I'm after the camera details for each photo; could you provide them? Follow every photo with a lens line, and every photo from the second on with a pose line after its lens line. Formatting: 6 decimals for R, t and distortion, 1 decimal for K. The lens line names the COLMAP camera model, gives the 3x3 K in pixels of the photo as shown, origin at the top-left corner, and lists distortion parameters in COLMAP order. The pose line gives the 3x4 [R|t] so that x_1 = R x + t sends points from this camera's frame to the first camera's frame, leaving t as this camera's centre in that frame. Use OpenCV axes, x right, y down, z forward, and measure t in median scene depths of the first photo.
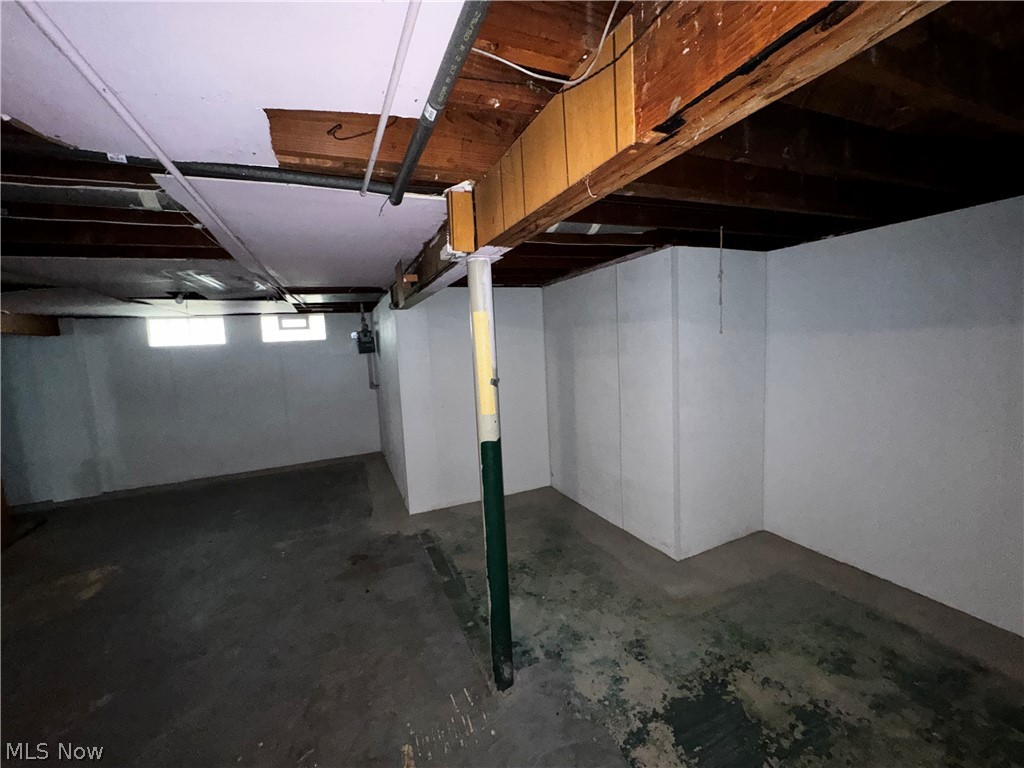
lens RADIAL K [[408.0, 0, 509.0], [0, 408.0, 383.3], [0, 0, 1]] dist [-0.003159, 0.000213]
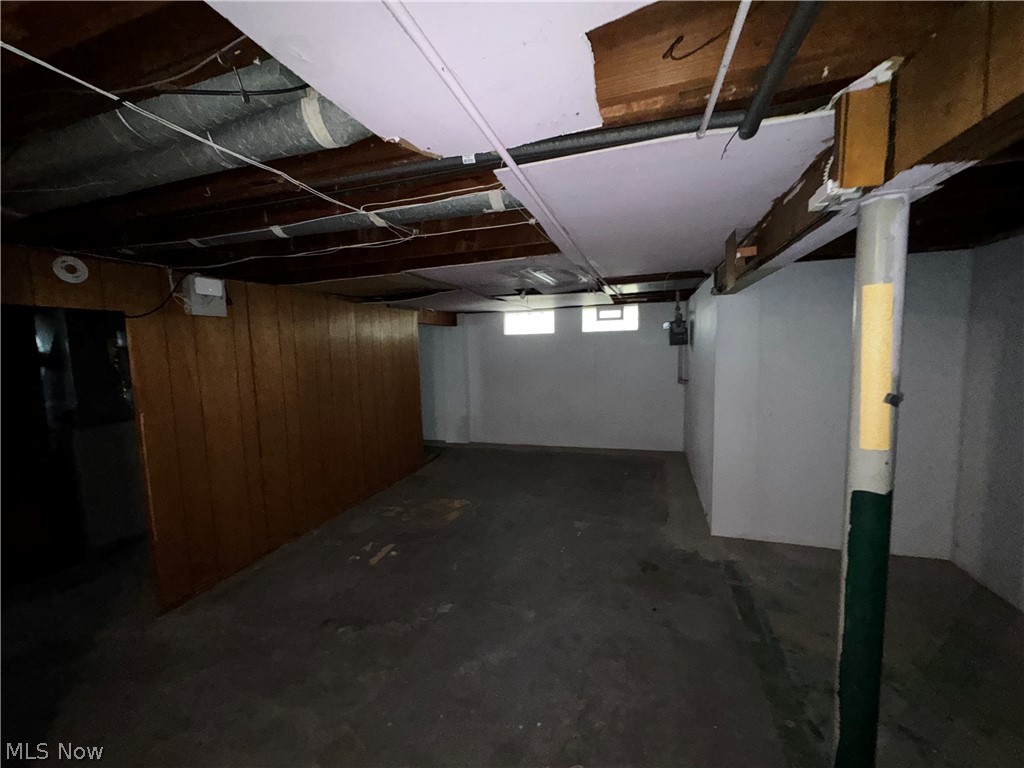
lens RADIAL K [[408.0, 0, 512.3], [0, 408.0, 383.3], [0, 0, 1]] dist [-0.003159, 0.000213]
pose [[0.754367, 0.091152, -0.650093, -0.086491], [-0.077508, 0.995753, 0.049677, -0.015906], [0.651861, 0.012913, 0.758229, 0.199229]]
